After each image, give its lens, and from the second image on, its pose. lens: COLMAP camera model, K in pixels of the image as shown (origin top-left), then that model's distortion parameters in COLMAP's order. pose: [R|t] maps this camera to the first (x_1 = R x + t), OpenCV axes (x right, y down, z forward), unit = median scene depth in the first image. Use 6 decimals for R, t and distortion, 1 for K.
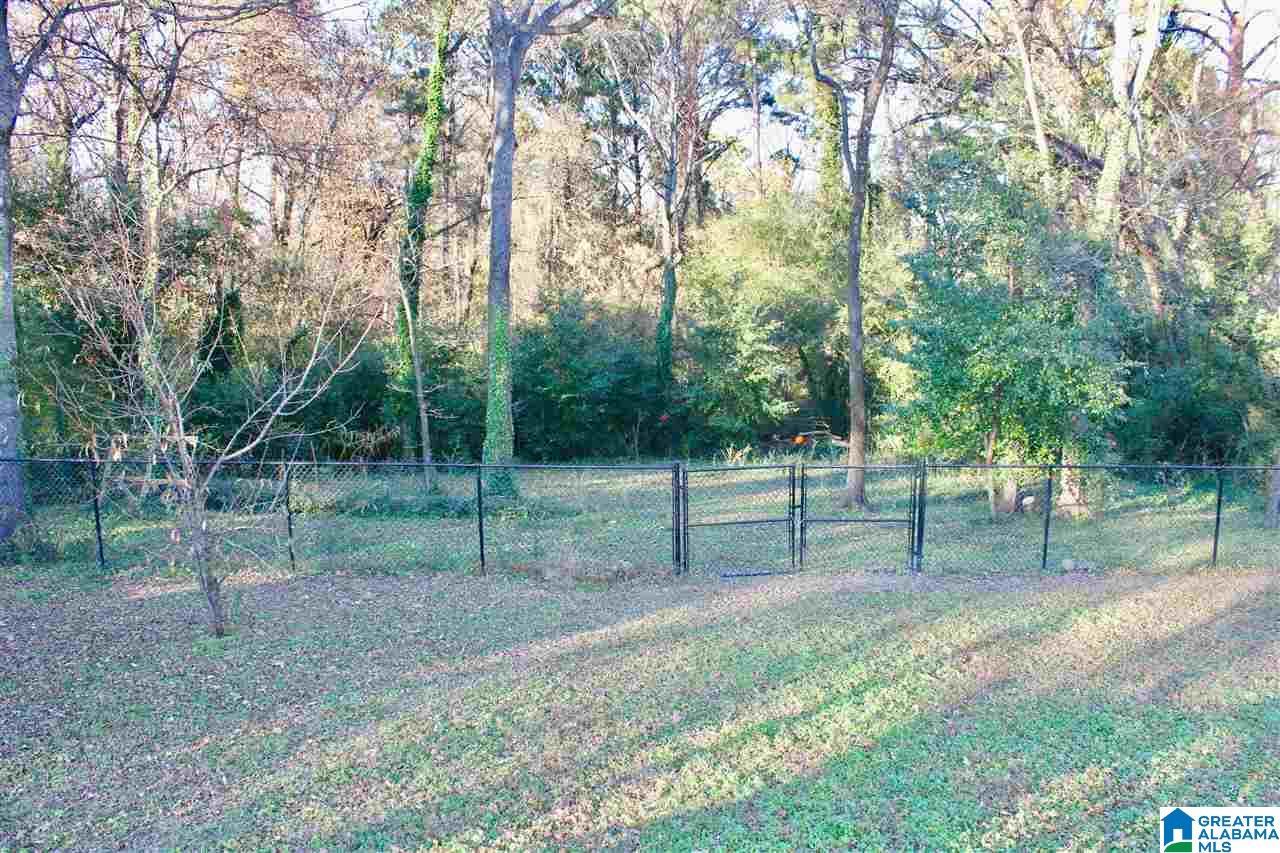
lens RADIAL K [[1070.3, 0, 635.9], [0, 1070.3, 428.2], [0, 0, 1]] dist [-0.124811, 0.088276]
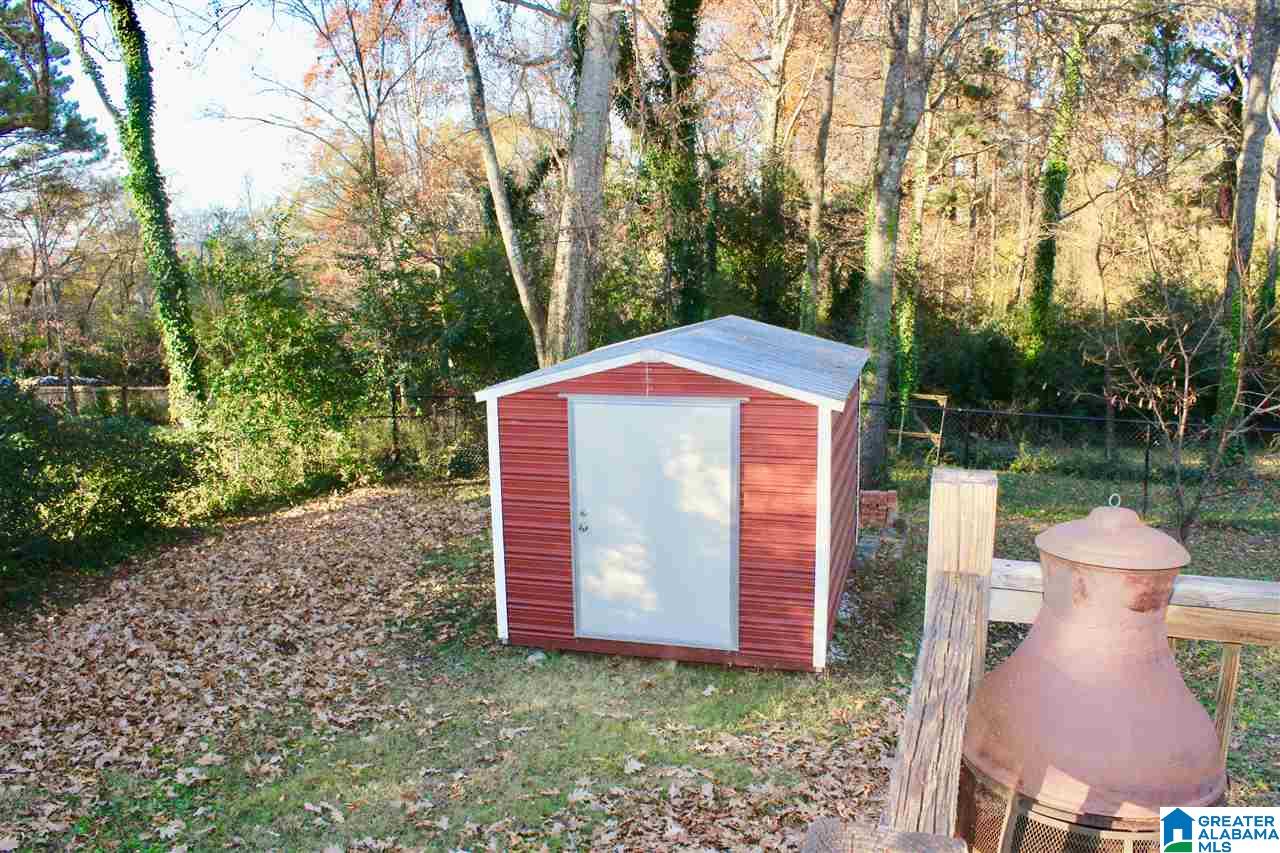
lens RADIAL K [[1070.3, 0, 643.5], [0, 1070.3, 426.9], [0, 0, 1]] dist [-0.124811, 0.088276]
pose [[0.929478, 0.060677, -0.363852, -0.279449], [-0.053323, 0.998120, 0.030234, 0.021914], [0.365002, -0.008700, 0.930966, -0.144906]]
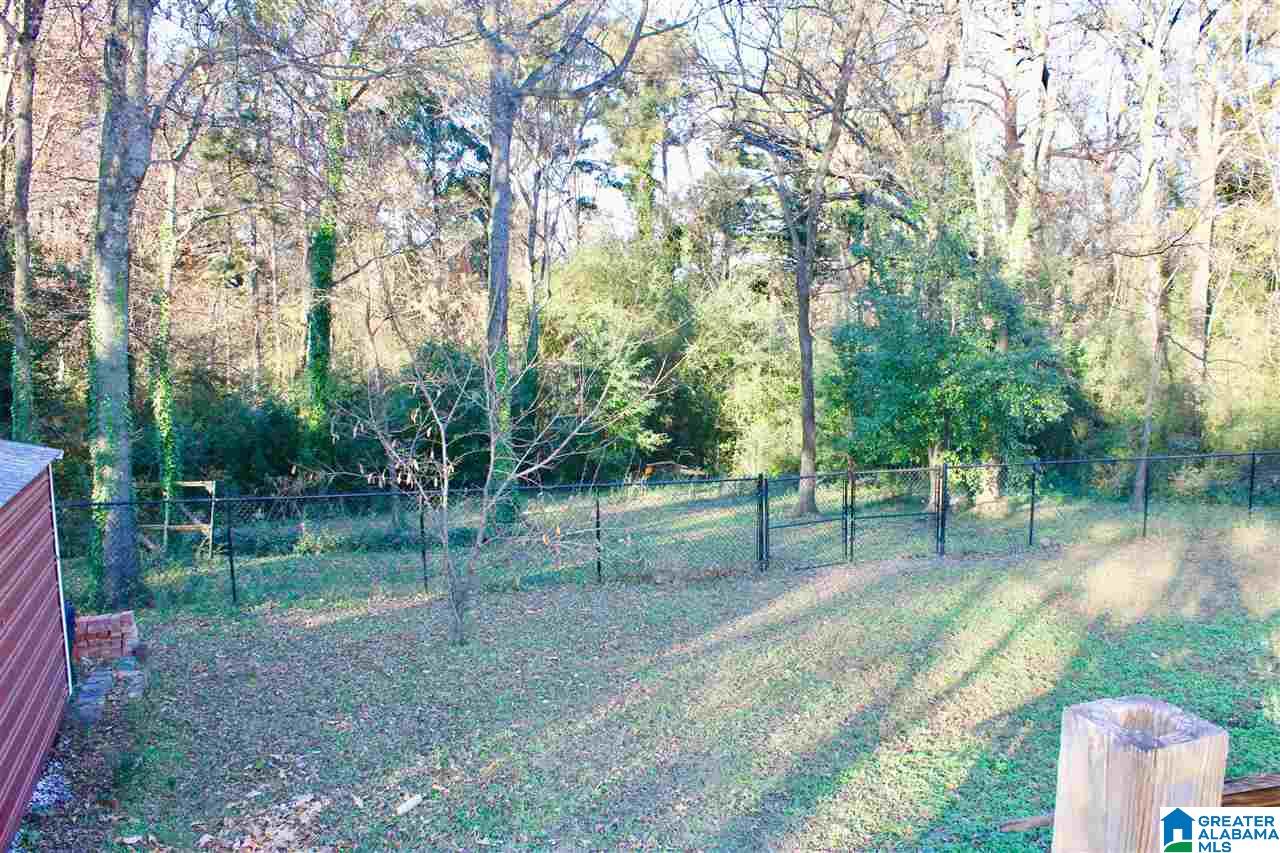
lens RADIAL K [[1070.3, 0, 643.4], [0, 1070.3, 428.5], [0, 0, 1]] dist [-0.124811, 0.088276]
pose [[0.966760, -0.036290, 0.253098, -0.251618], [0.046391, 0.998343, -0.034055, 0.010770], [-0.251442, 0.044665, 0.966841, -0.066750]]
